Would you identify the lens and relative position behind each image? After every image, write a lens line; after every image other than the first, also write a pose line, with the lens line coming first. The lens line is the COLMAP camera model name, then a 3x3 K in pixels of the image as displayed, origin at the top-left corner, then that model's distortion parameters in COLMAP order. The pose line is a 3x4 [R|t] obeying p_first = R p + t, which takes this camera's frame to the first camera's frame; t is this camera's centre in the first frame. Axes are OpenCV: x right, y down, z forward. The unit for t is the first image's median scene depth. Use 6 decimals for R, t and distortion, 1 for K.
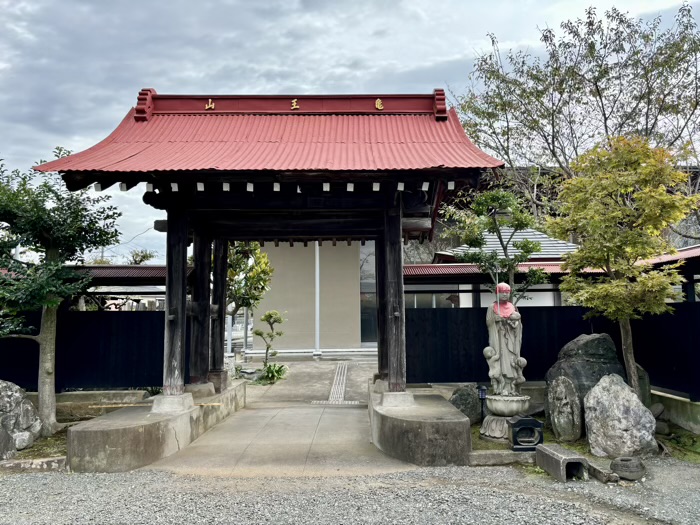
lens RADIAL K [[520.7, 0, 352.9], [0, 520.7, 270.1], [0, 0, 1]] dist [0.020215, -0.004204]
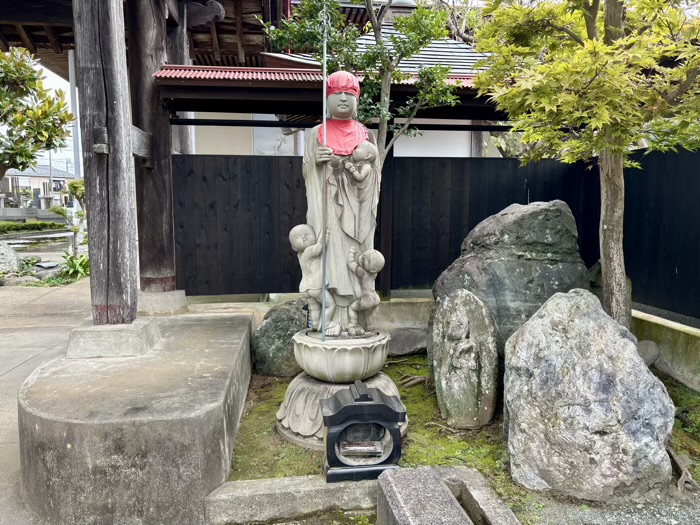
lens RADIAL K [[521.2, 0, 350.0], [0, 521.2, 262.5], [0, 0, 1]] dist [0.089157, -0.099987]
pose [[0.992880, 0.003221, 0.119079, 0.254746], [-0.026488, 0.980579, 0.194329, 0.095802], [-0.116140, -0.196099, 0.973682, 0.588460]]
